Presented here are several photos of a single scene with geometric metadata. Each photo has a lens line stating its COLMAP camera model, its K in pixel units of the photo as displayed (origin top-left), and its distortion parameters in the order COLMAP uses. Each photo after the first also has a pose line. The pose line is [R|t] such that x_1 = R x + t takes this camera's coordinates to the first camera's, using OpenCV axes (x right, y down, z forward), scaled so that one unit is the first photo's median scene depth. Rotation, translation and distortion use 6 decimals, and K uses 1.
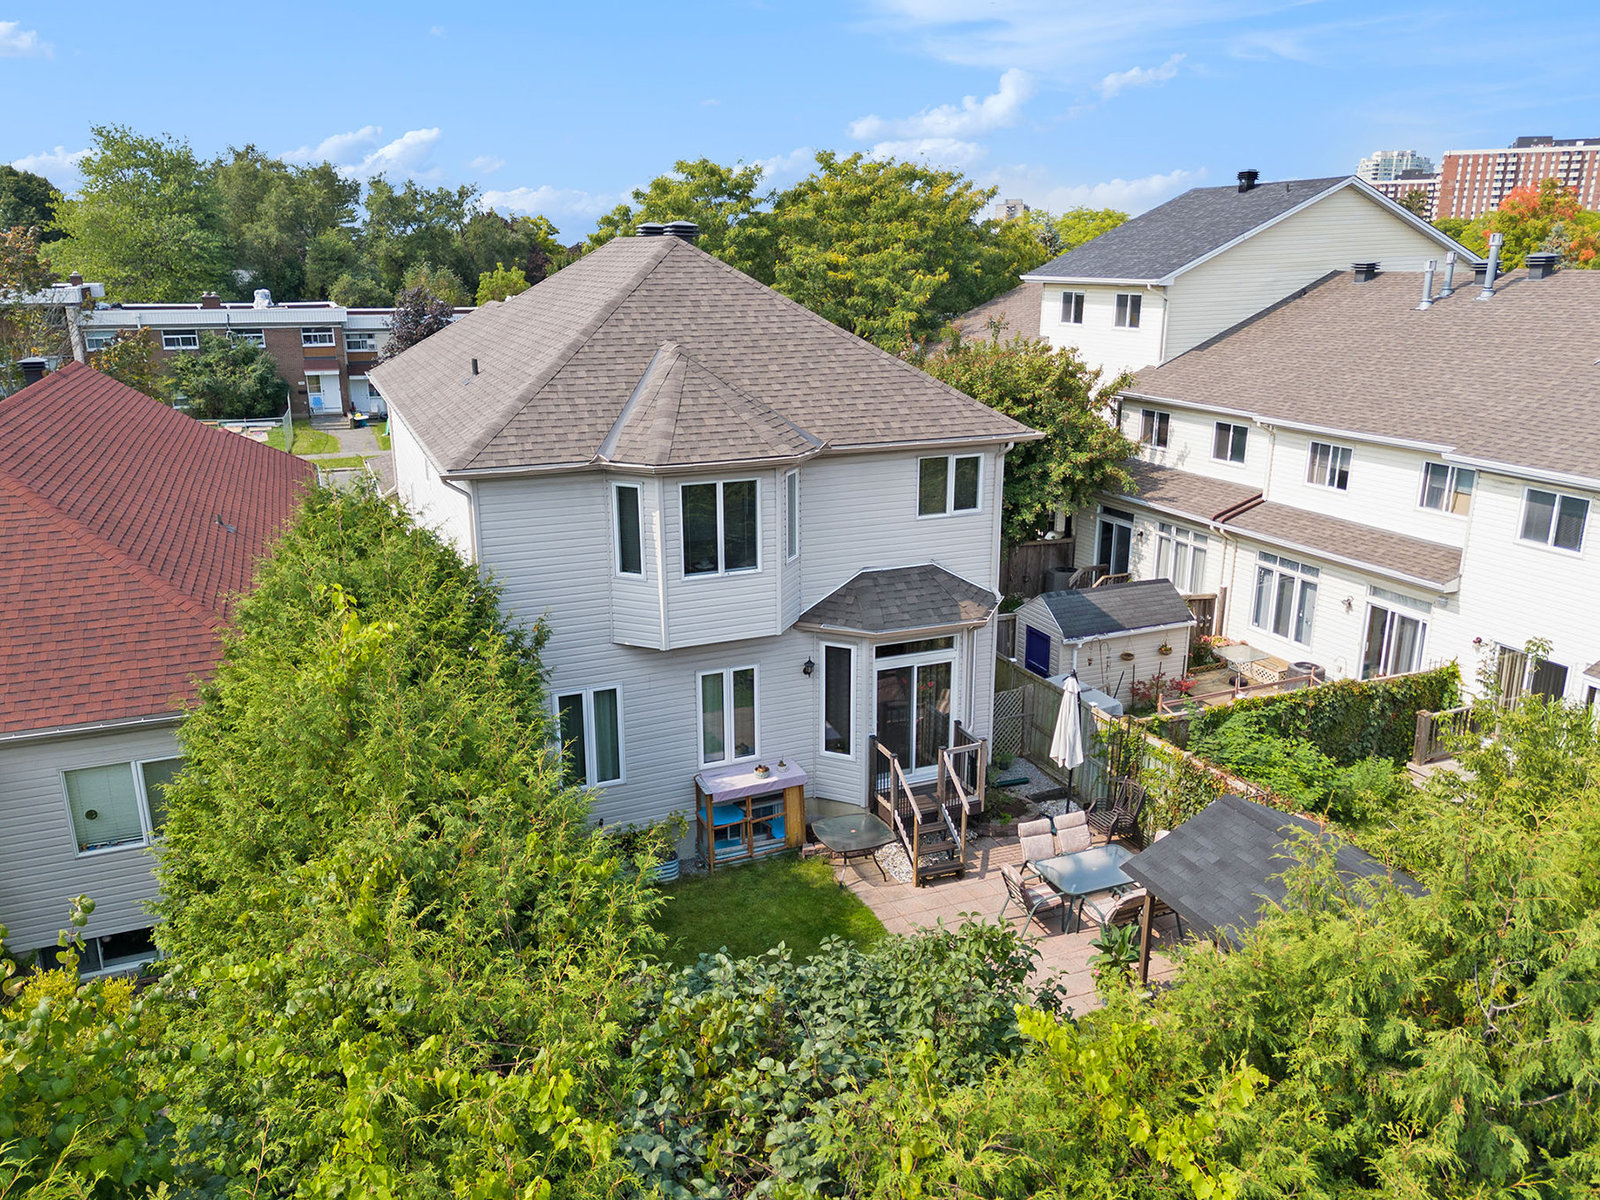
lens RADIAL K [[1162.2, 0, 800.0], [0, 1162.2, 600.0], [0, 0, 1]] dist [0.070818, -0.042011]
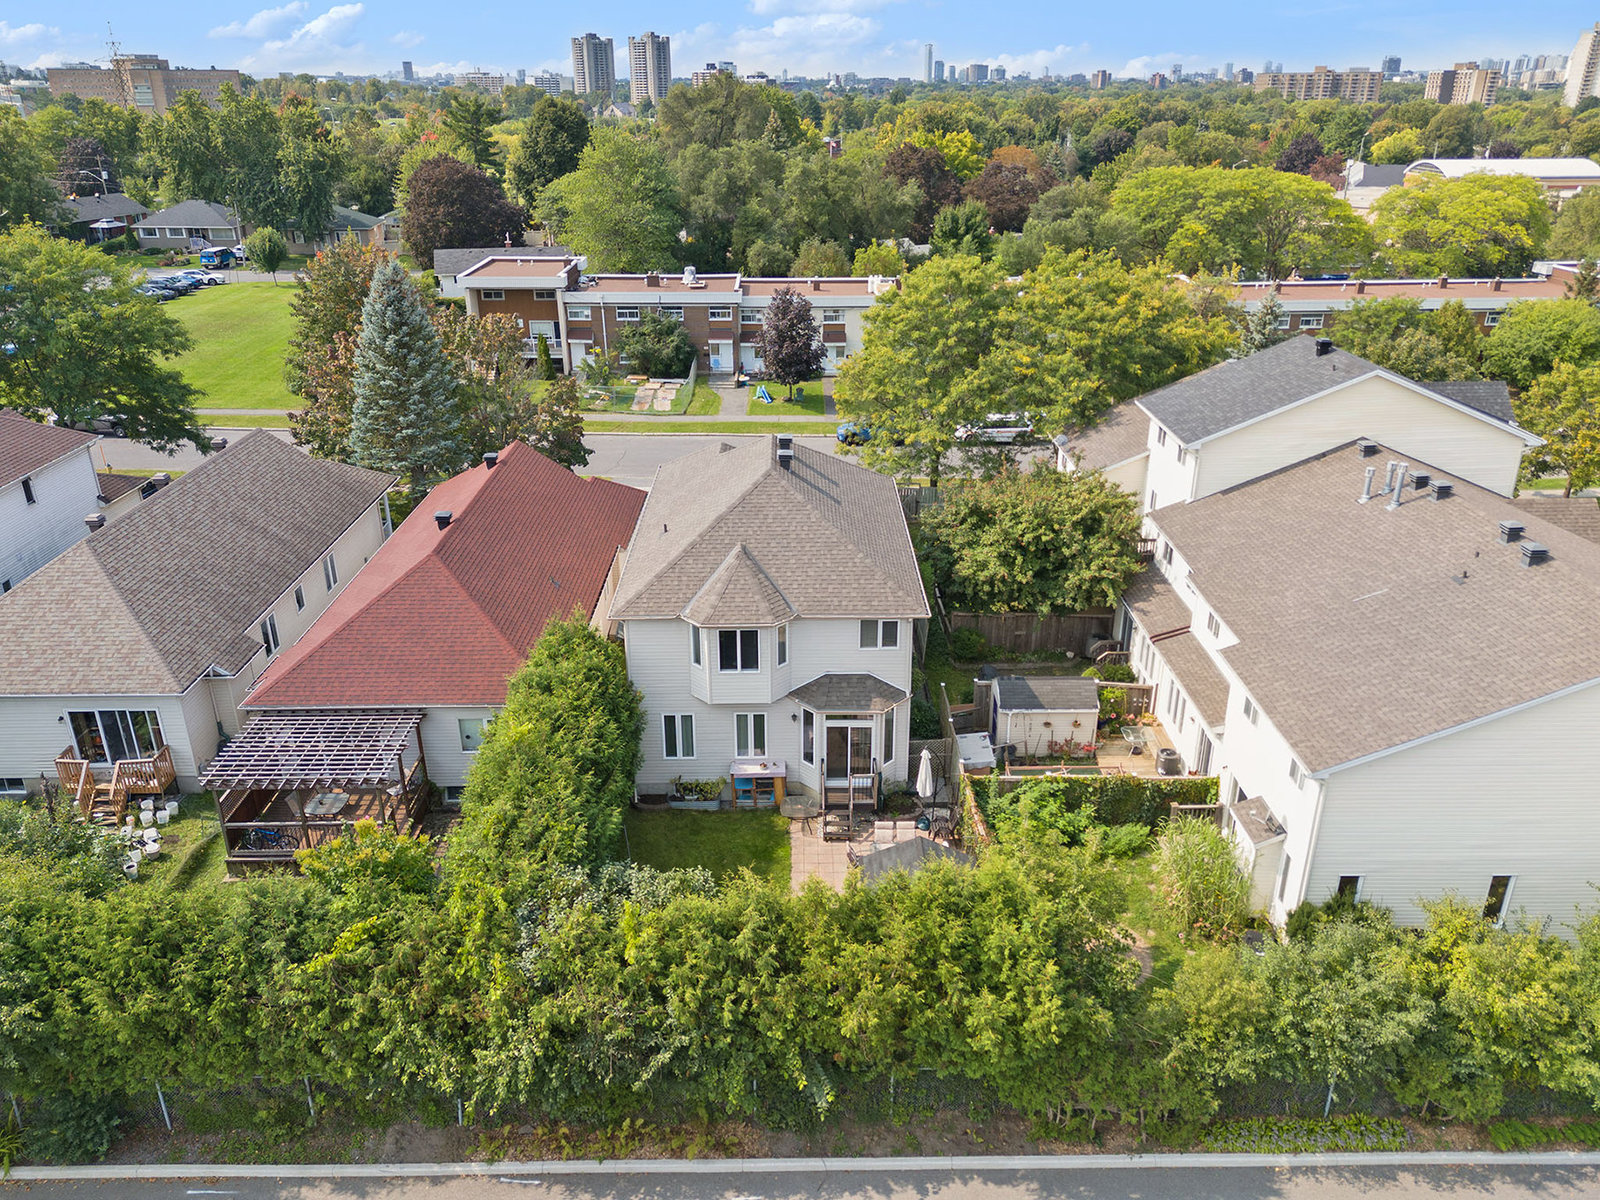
lens RADIAL K [[1162.2, 0, 800.0], [0, 1162.2, 600.0], [0, 0, 1]] dist [0.070818, -0.042011]
pose [[0.925912, 0.147194, -0.347880, 0.634245], [-0.103570, 0.984587, 0.140934, -0.391546], [0.363262, -0.094463, 0.926886, -0.729497]]
